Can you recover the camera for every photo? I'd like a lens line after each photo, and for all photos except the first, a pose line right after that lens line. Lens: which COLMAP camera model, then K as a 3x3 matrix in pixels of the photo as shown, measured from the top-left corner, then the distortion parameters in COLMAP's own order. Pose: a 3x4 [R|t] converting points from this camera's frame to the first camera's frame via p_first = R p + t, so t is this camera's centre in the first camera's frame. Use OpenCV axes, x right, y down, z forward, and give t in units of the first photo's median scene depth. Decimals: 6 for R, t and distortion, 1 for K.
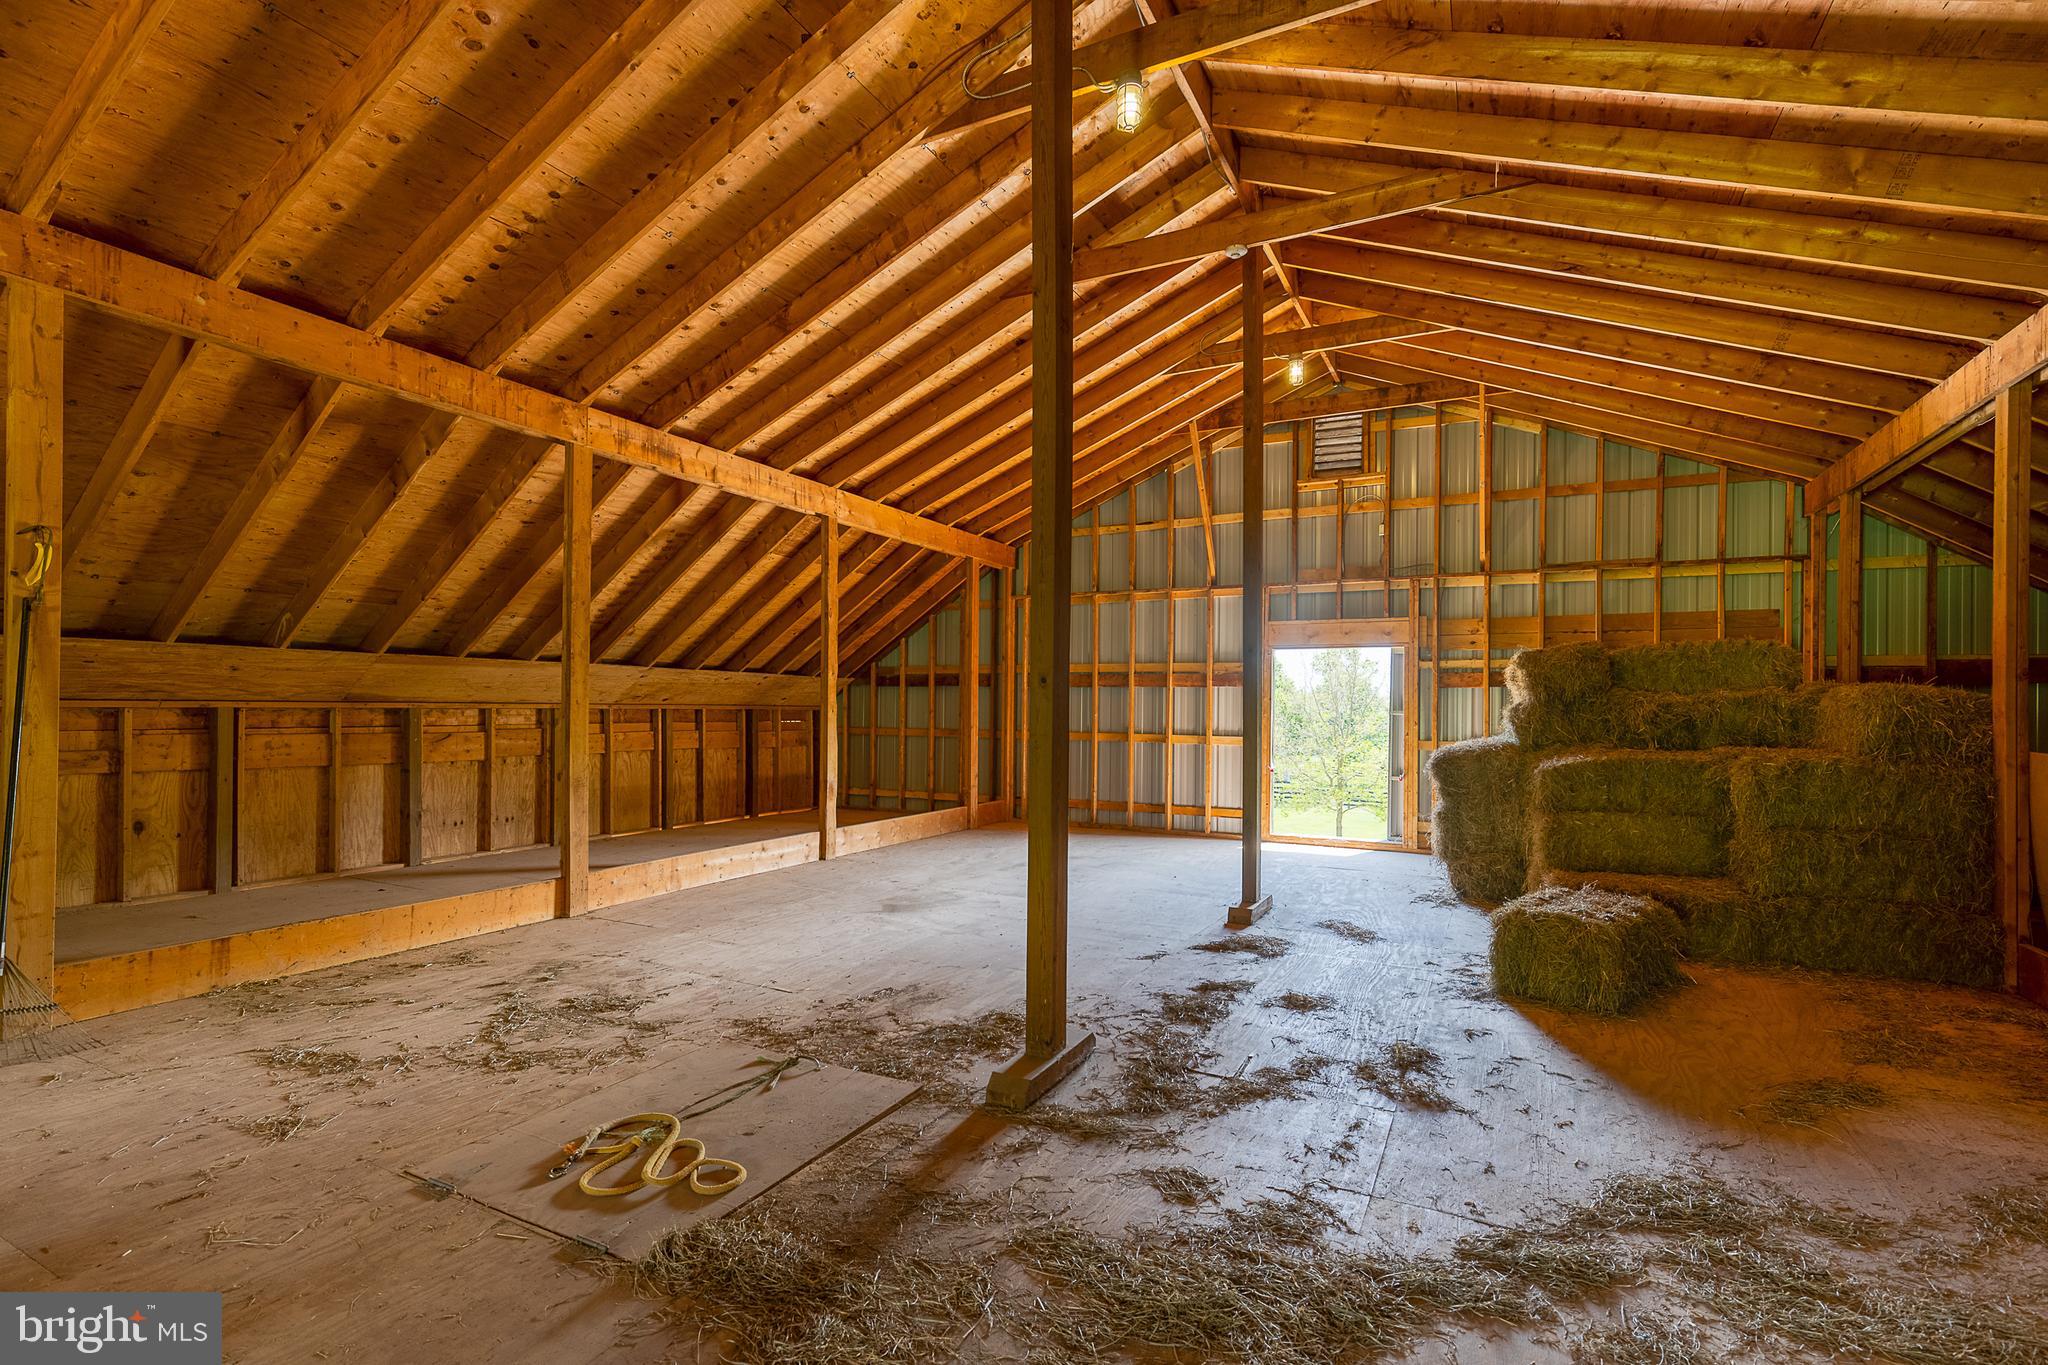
lens RADIAL K [[994.5, 0, 1024.3], [0, 994.5, 696.6], [0, 0, 1]] dist [0.019194, -0.010071]
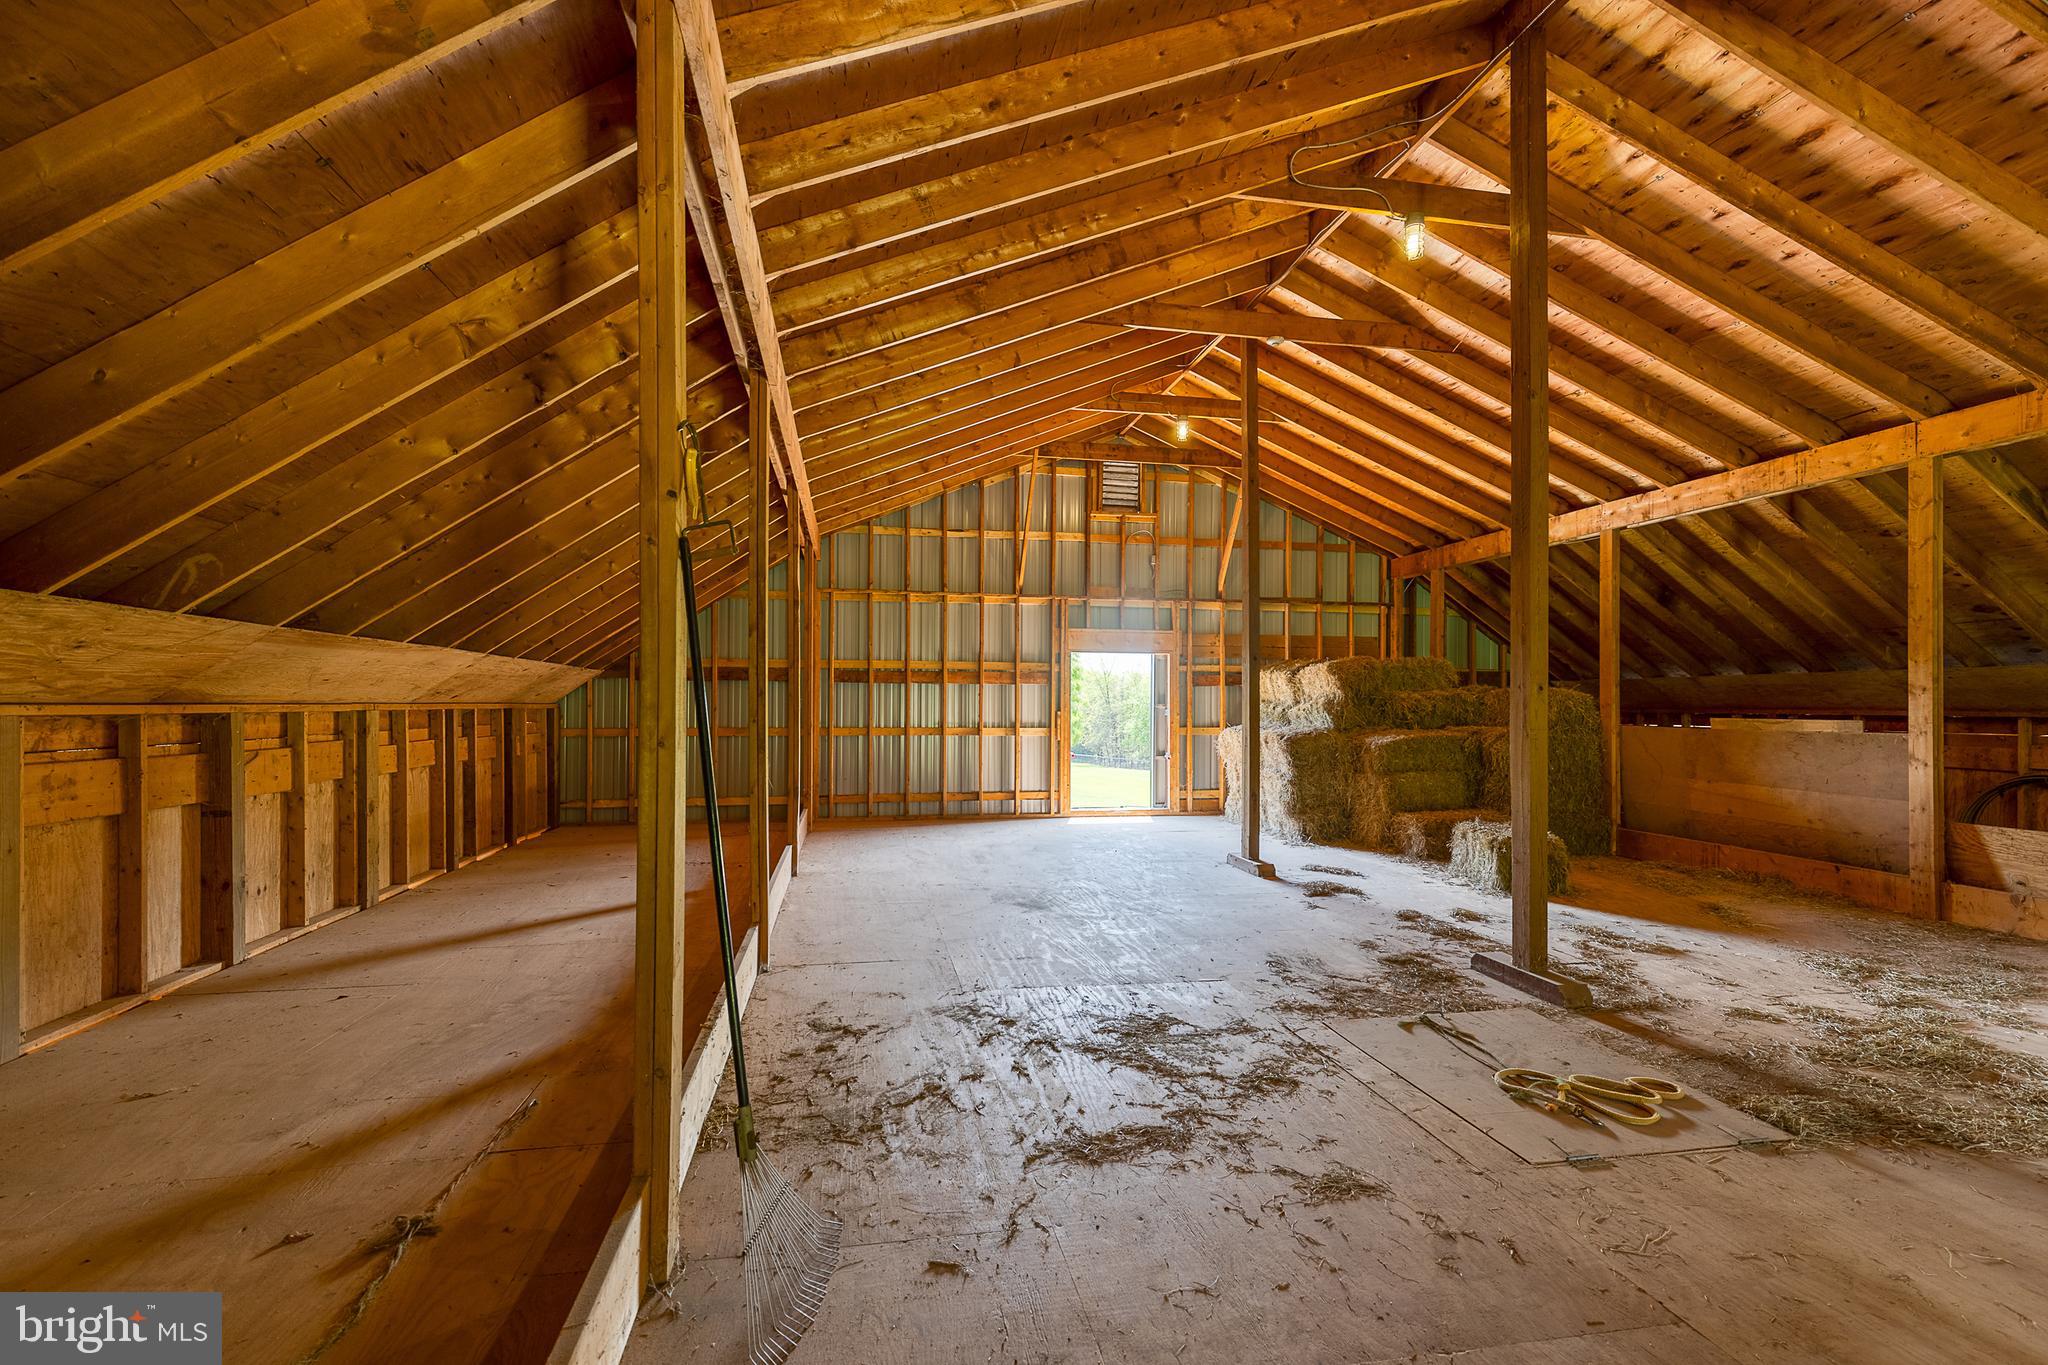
lens RADIAL K [[954.5, 0, 1025.0], [0, 954.5, 686.6], [0, 0, 1]] dist [0.008705, -0.000910]
pose [[0.766545, 0.004118, 0.642177, -0.793614], [-0.003400, 0.999991, -0.002354, -0.007017], [-0.642181, -0.000379, 0.766553, 0.276805]]
